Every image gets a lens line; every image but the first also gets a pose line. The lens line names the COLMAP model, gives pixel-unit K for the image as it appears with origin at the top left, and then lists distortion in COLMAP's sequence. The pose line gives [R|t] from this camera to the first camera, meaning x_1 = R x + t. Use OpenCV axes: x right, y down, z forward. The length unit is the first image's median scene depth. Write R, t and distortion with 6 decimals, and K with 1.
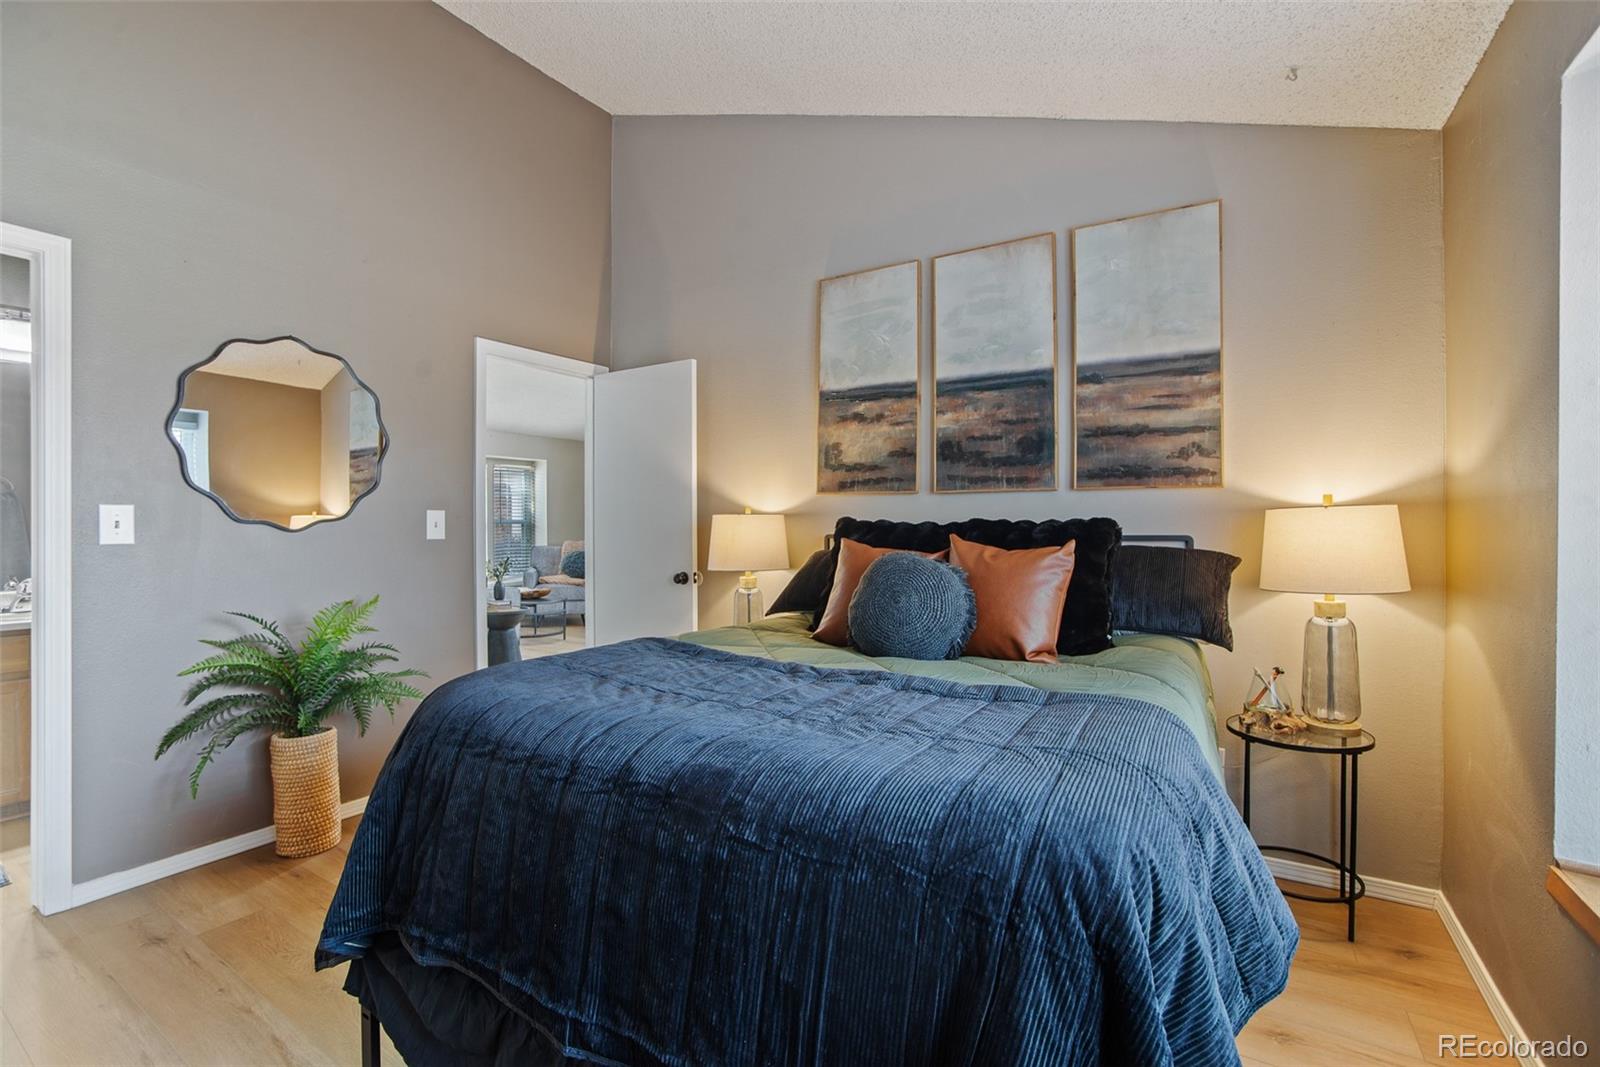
lens RADIAL K [[697.0, 0, 794.0], [0, 697.0, 531.9], [0, 0, 1]] dist [-0.066964, 0.025021]
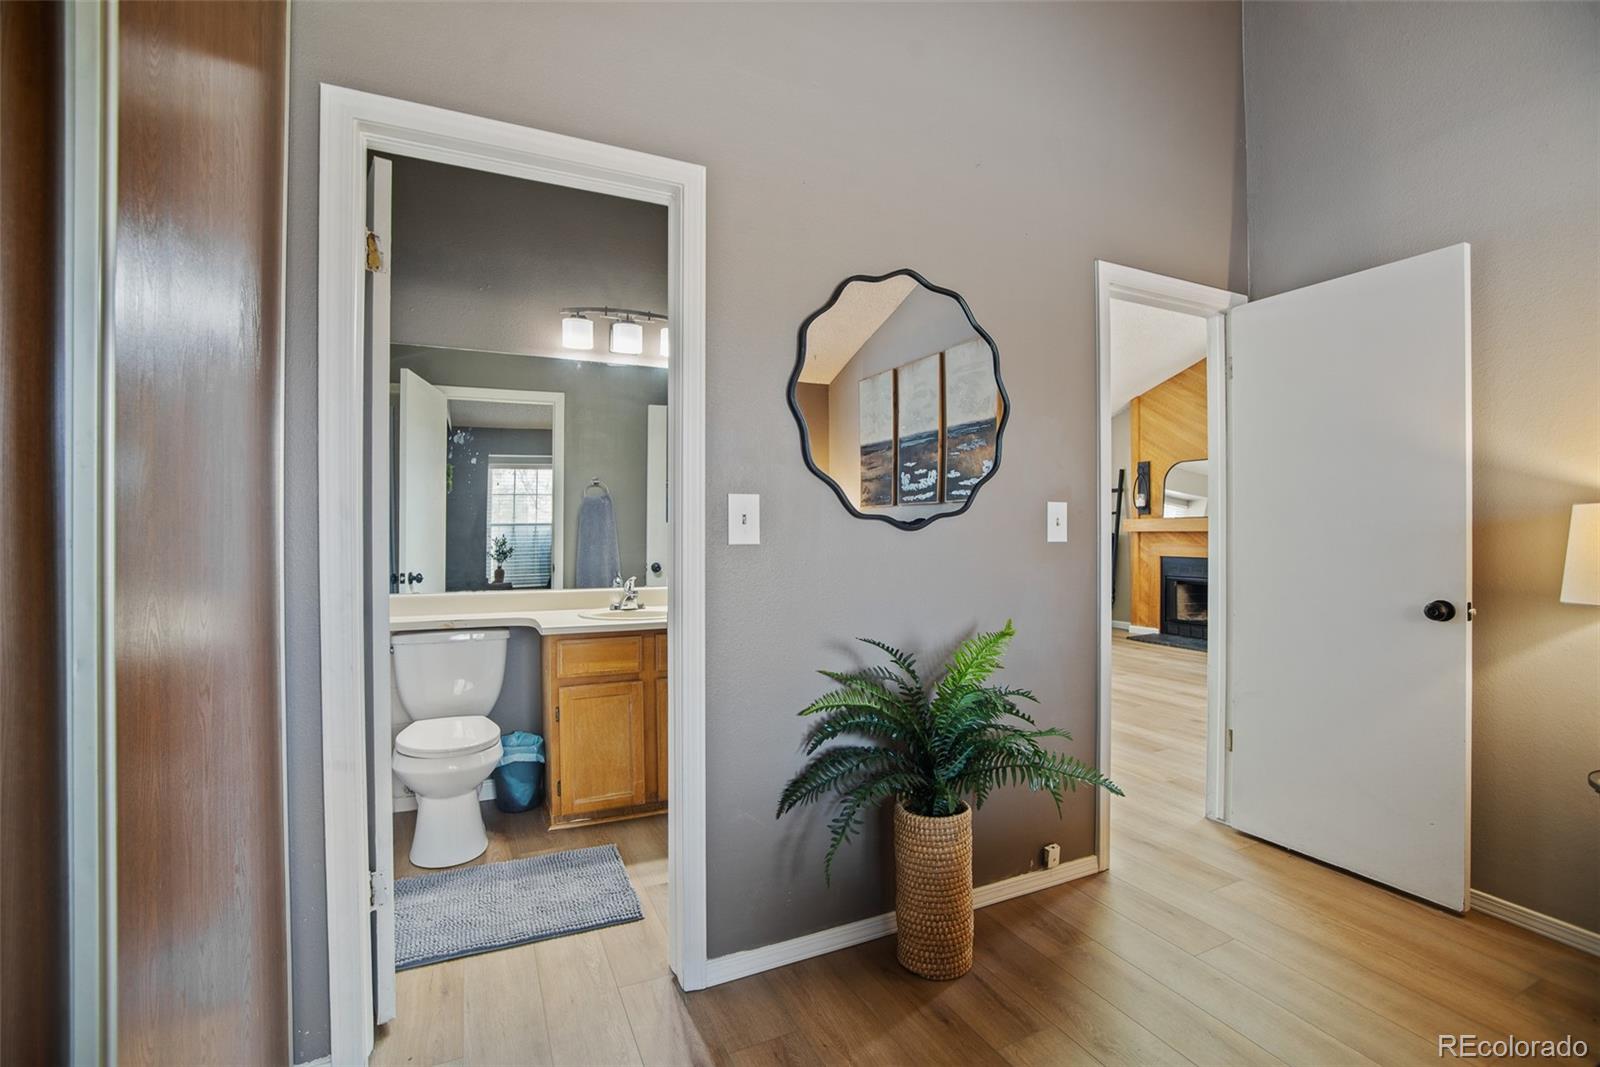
lens RADIAL K [[730.5, 0, 802.7], [0, 730.5, 546.3], [0, 0, 1]] dist [-0.073992, 0.037300]
pose [[0.849066, 0.011010, -0.528172, -0.445493], [-0.005354, 0.999911, 0.012236, 0.008801], [0.528259, -0.007561, 0.849049, 0.272350]]
